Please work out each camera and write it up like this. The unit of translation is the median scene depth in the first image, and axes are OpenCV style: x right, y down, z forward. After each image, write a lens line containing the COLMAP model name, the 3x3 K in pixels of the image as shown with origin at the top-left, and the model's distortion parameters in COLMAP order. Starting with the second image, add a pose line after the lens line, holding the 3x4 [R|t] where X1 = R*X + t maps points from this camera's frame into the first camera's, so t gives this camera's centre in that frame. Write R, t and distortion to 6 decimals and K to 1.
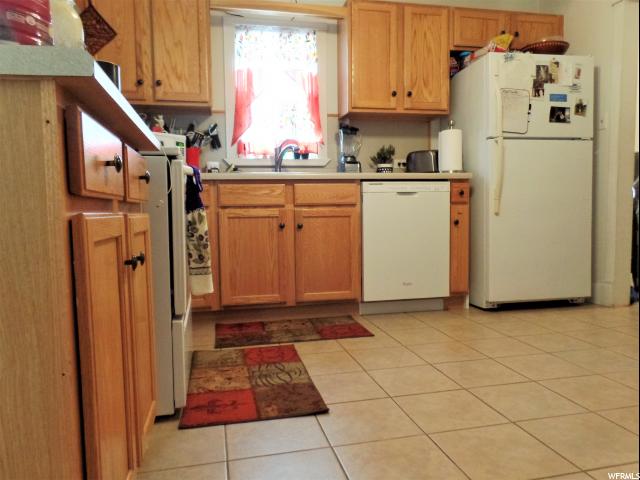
lens RADIAL K [[476.2, 0, 320.0], [0, 476.2, 240.0], [0, 0, 1]] dist [-0.003270, 0.002309]
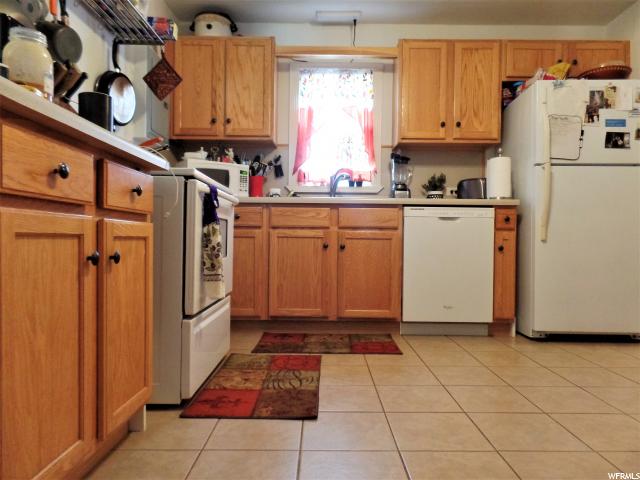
lens RADIAL K [[435.9, 0, 320.0], [0, 435.9, 240.0], [0, 0, 1]] dist [-0.001049, -0.002142]
pose [[0.974943, 0.027174, -0.220788, 0.117924], [-0.040508, 0.997604, -0.056088, 0.012242], [0.218735, 0.063626, 0.973708, 0.023269]]
